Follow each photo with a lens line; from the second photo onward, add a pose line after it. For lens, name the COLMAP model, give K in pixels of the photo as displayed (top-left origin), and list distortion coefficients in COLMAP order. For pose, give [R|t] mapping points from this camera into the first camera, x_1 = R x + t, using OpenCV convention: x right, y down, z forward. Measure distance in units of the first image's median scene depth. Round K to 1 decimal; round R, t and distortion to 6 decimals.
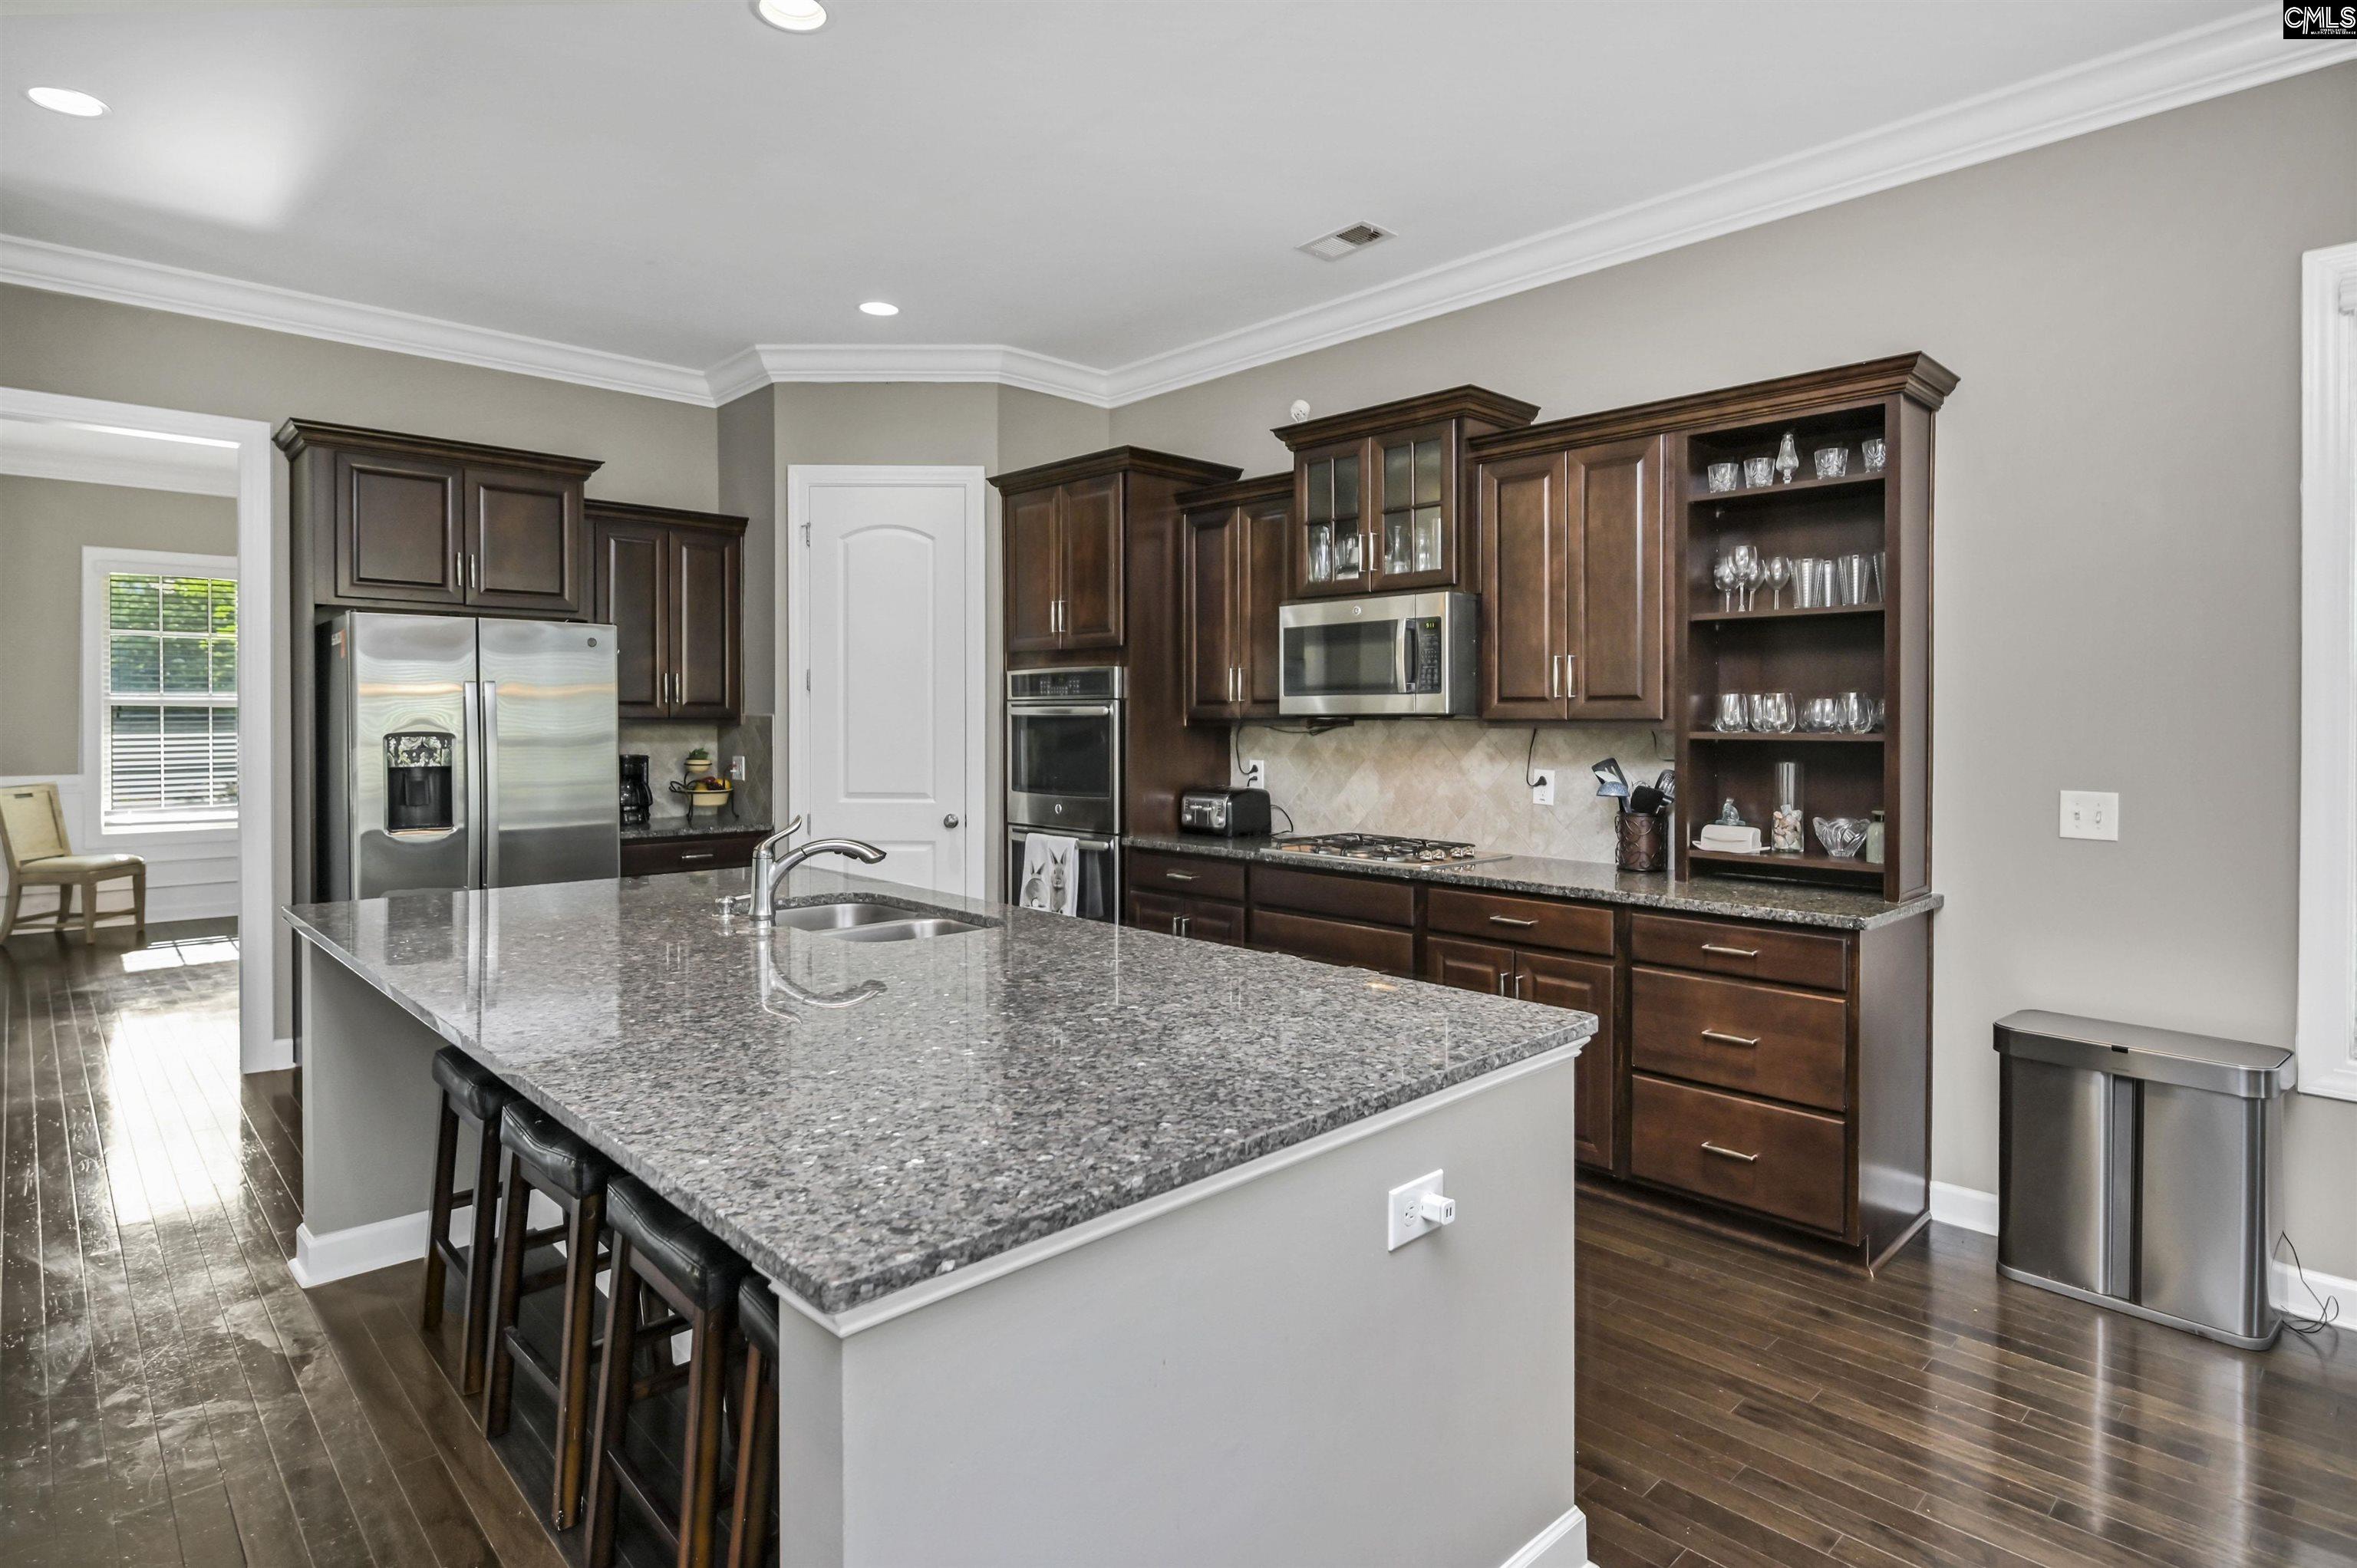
lens RADIAL K [[1242.3, 0, 1199.6], [0, 1242.3, 728.9], [0, 0, 1]] dist [0.006644, -0.000813]
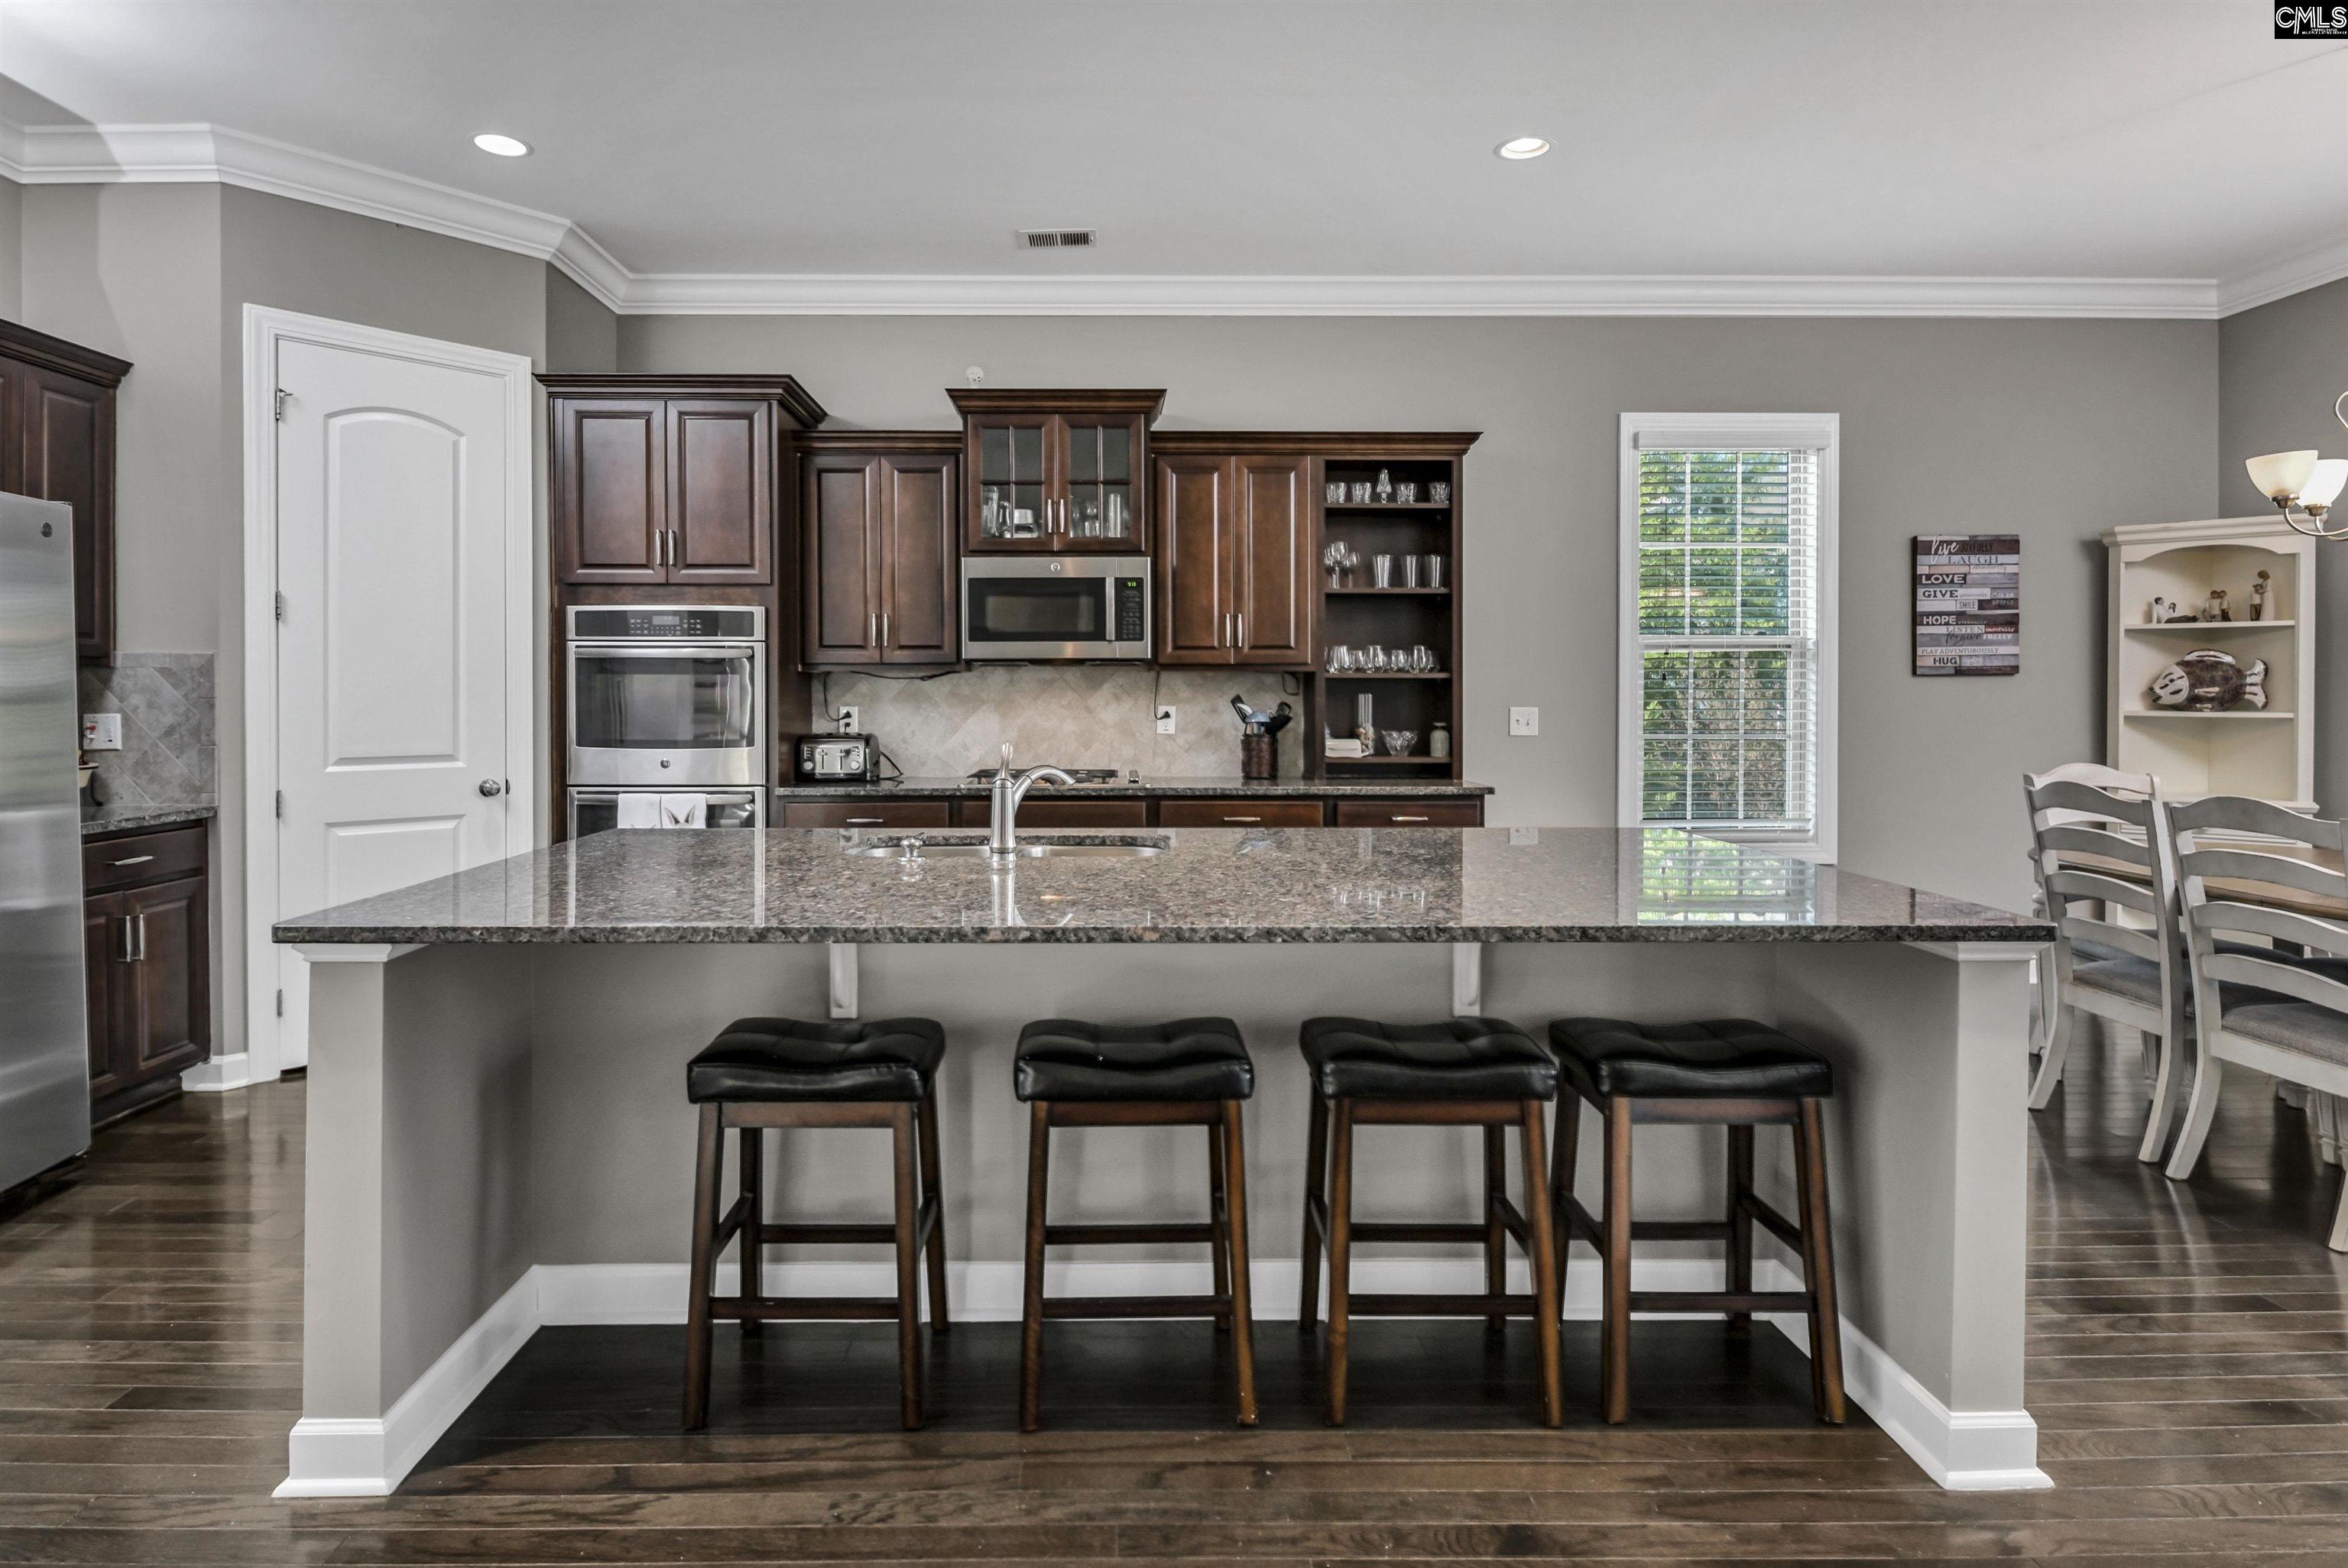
lens RADIAL K [[1237.5, 0, 1112.3], [0, 1237.5, 707.1], [0, 0, 1]] dist [0.006644, -0.000813]
pose [[0.682784, -0.012893, 0.730507, -0.703545], [0.007729, 0.999916, 0.010423, 0.021986], [-0.730580, -0.001471, 0.682826, 0.204814]]
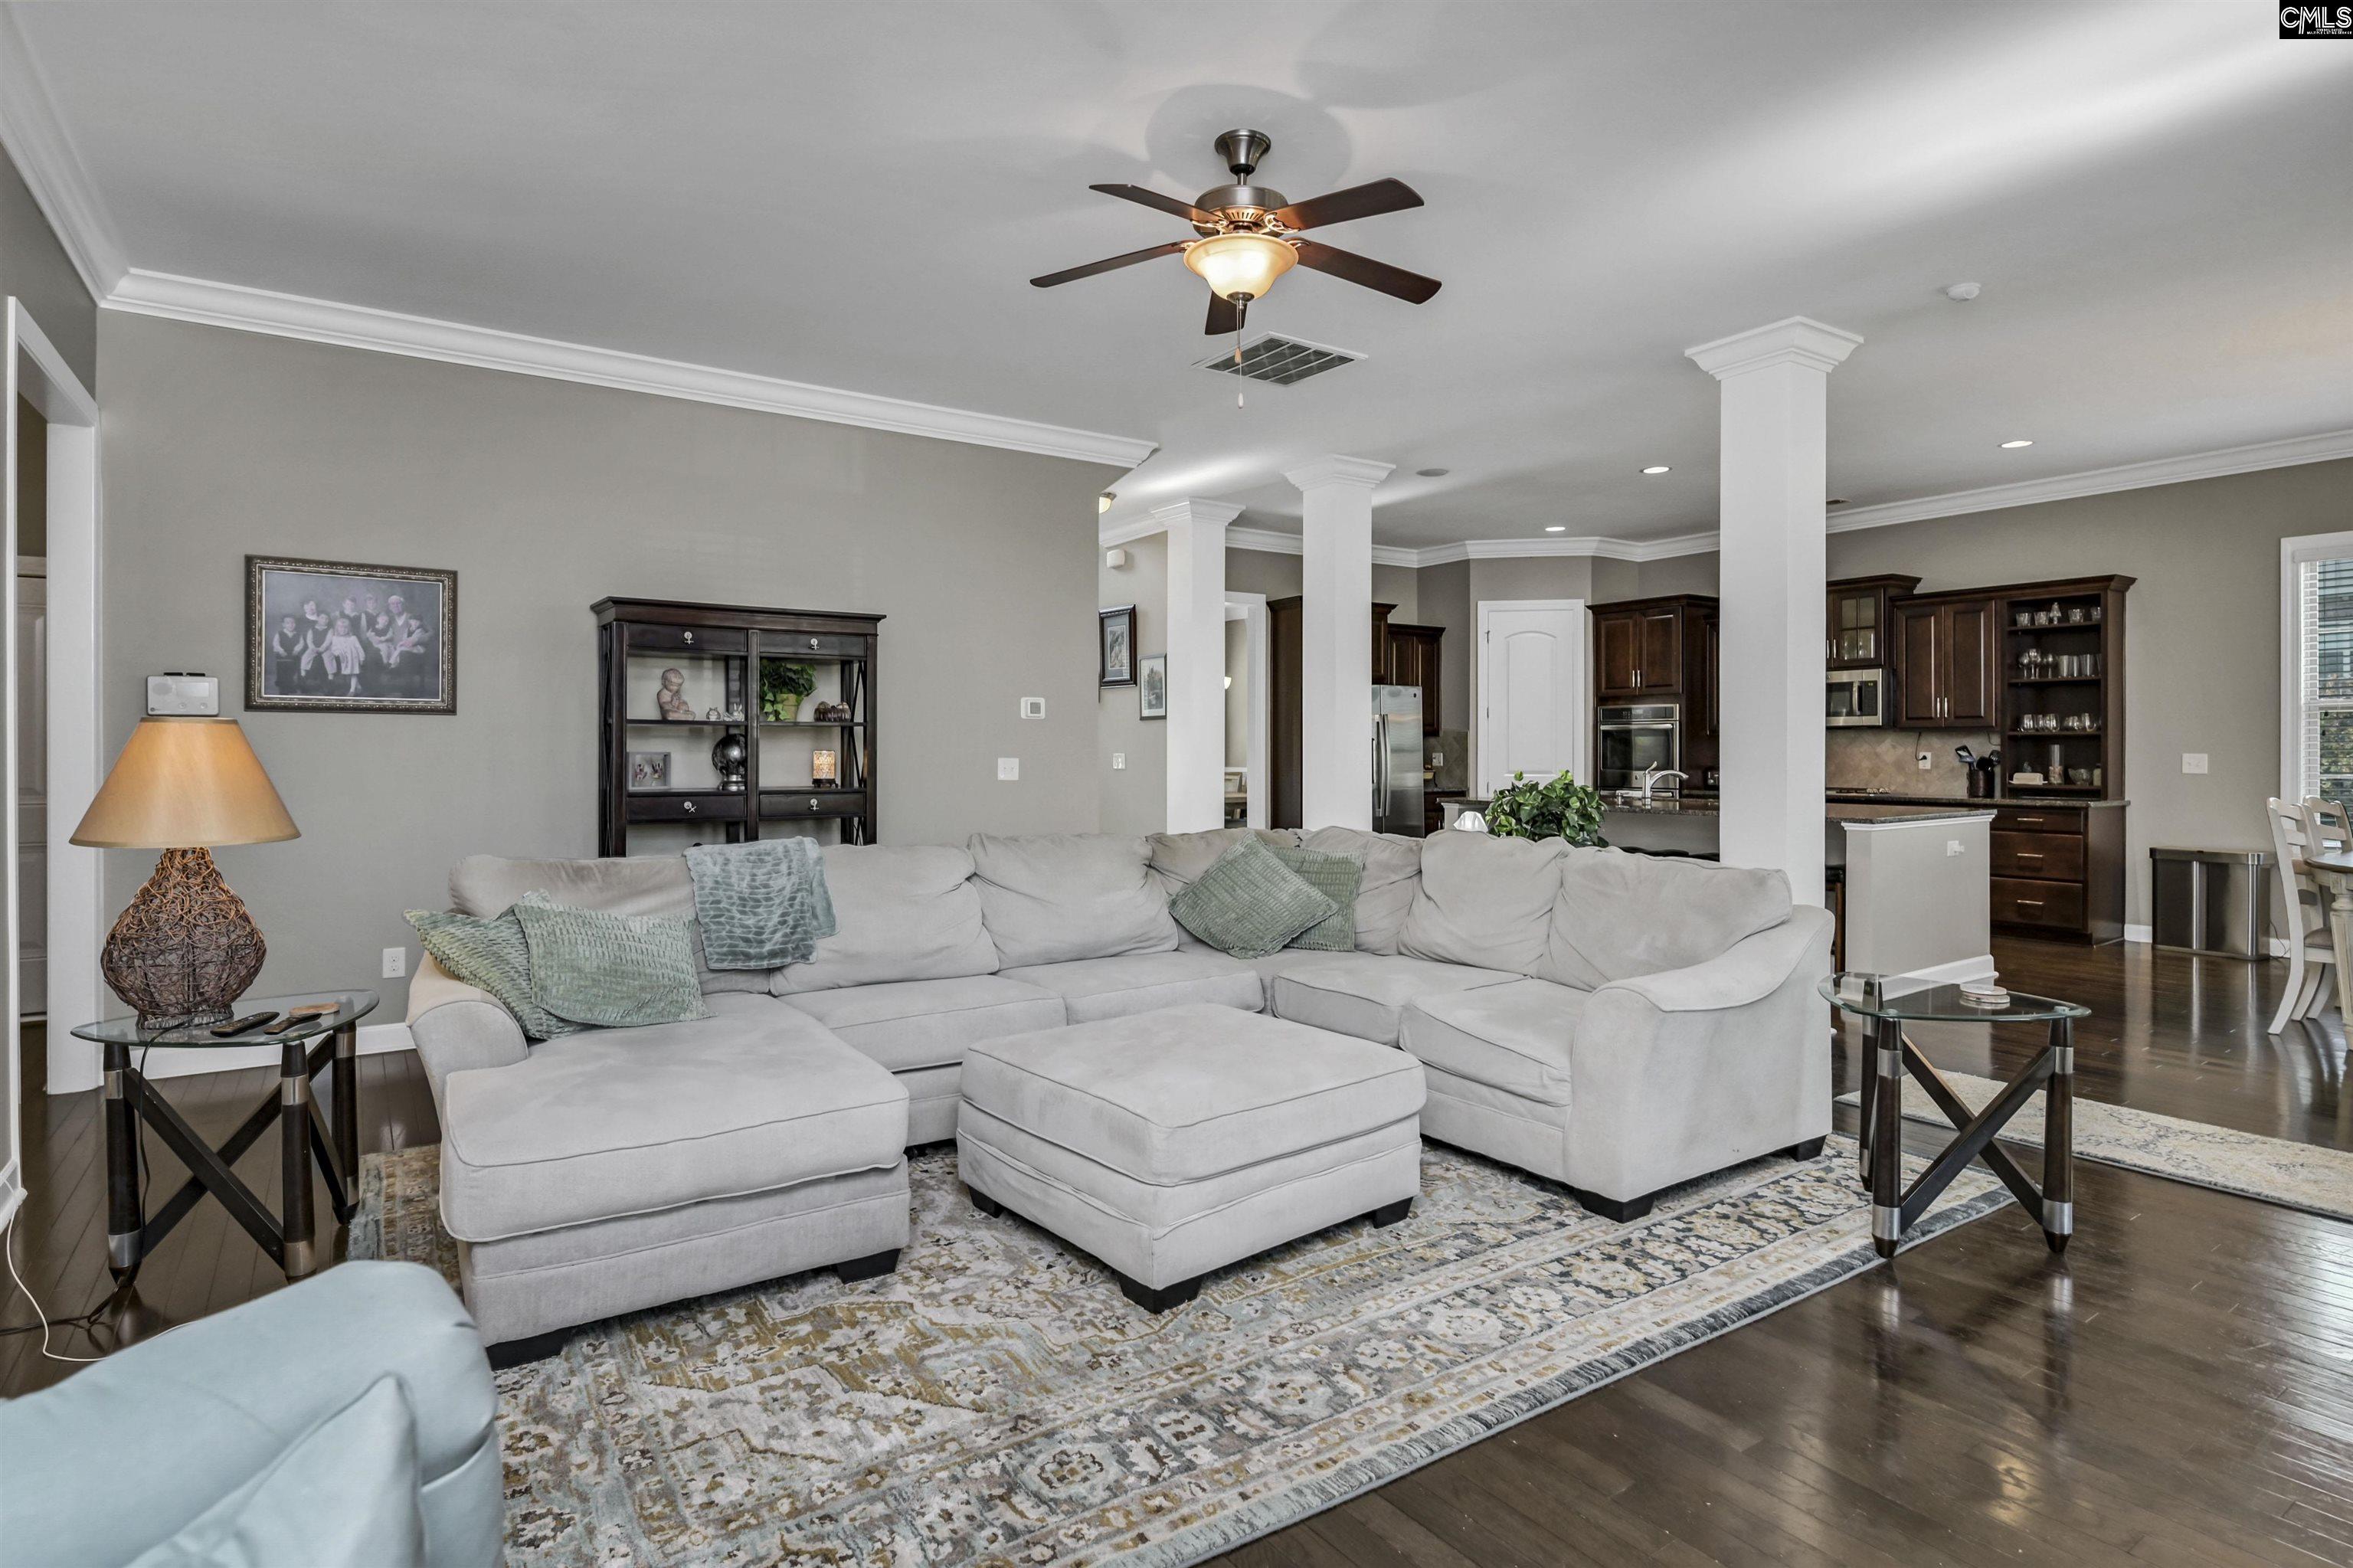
lens RADIAL K [[1240.4, 0, 1169.1], [0, 1240.4, 760.6], [0, 0, 1]] dist [0.006644, -0.000813]
pose [[0.985582, -0.003673, -0.169160, -0.655687], [0.004076, 0.999990, 0.002035, 0.039392], [0.169151, -0.002695, 0.985587, -1.342874]]
